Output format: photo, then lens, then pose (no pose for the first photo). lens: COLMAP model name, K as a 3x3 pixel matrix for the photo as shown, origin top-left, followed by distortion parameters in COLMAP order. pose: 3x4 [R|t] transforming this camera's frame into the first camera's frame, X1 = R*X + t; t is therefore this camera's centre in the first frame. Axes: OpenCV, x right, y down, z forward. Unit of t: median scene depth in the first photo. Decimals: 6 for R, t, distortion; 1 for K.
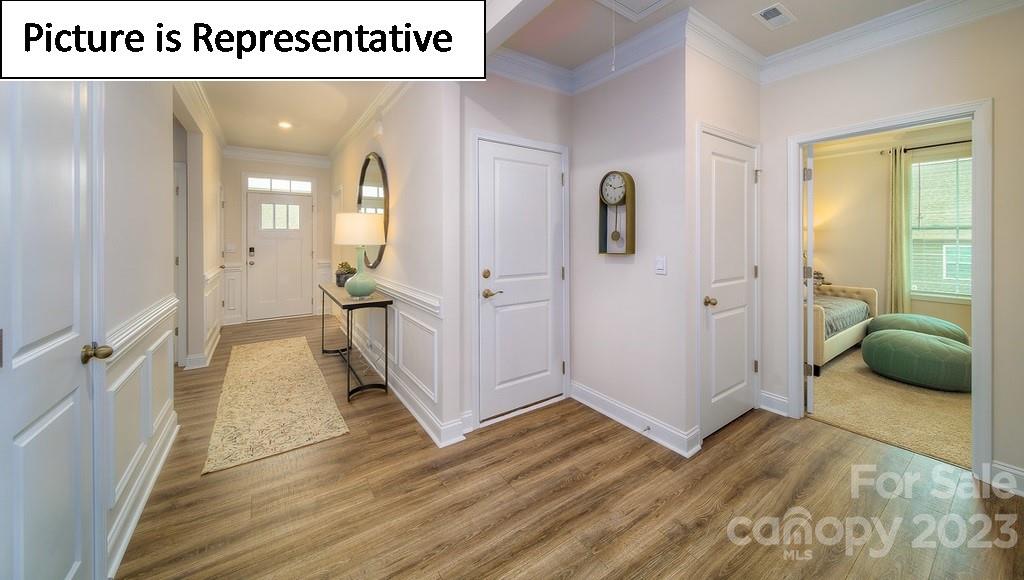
lens RADIAL K [[350.1, 0, 512.5], [0, 350.1, 237.4], [0, 0, 1]] dist [0.000080, -0.000020]
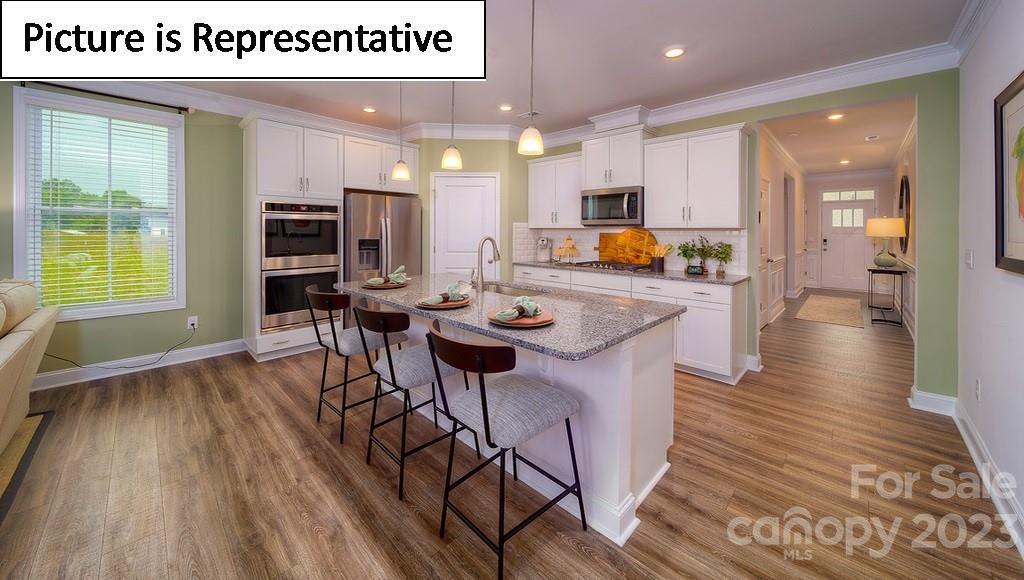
lens RADIAL K [[366.4, 0, 497.2], [0, 366.4, 231.6], [0, 0, 1]] dist [0.000810, 0.000064]
pose [[0.168128, 0.005160, -0.985752, 0.583117], [-0.011262, 0.999931, 0.003313, 0.007261], [0.985701, 0.010545, 0.168174, -0.668260]]
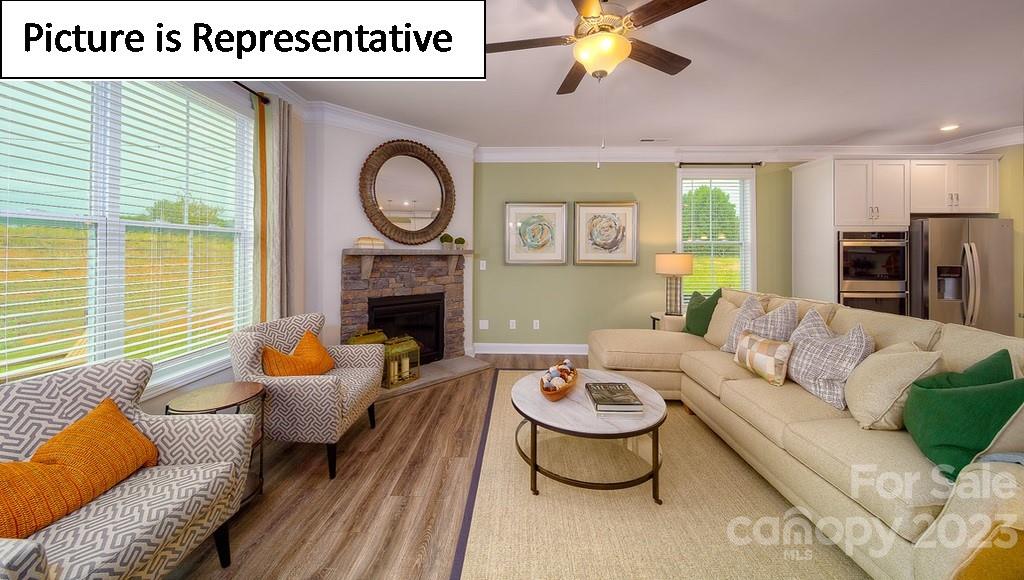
lens RADIAL K [[346.3, 0, 510.0], [0, 346.3, 249.8], [0, 0, 1]] dist [0.000452, 0.000049]
pose [[-0.599166, -0.007169, -0.800593, 0.831054], [-0.008167, 0.999963, -0.002843, 0.006287], [0.800583, 0.004835, -0.599202, -1.074483]]
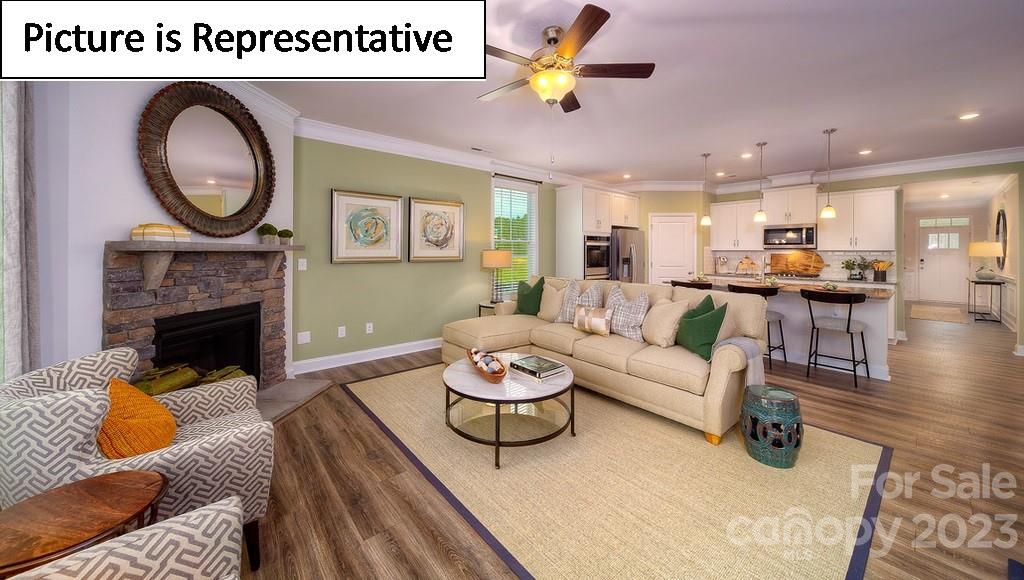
lens RADIAL K [[356.6, 0, 507.9], [0, 356.6, 251.4], [0, 0, 1]] dist [0.000840, 0.000120]
pose [[0.078559, 0.001292, -0.996909, 0.923699], [-0.009952, 0.999950, 0.000511, 0.011464], [0.996860, 0.009881, 0.078568, -1.276347]]
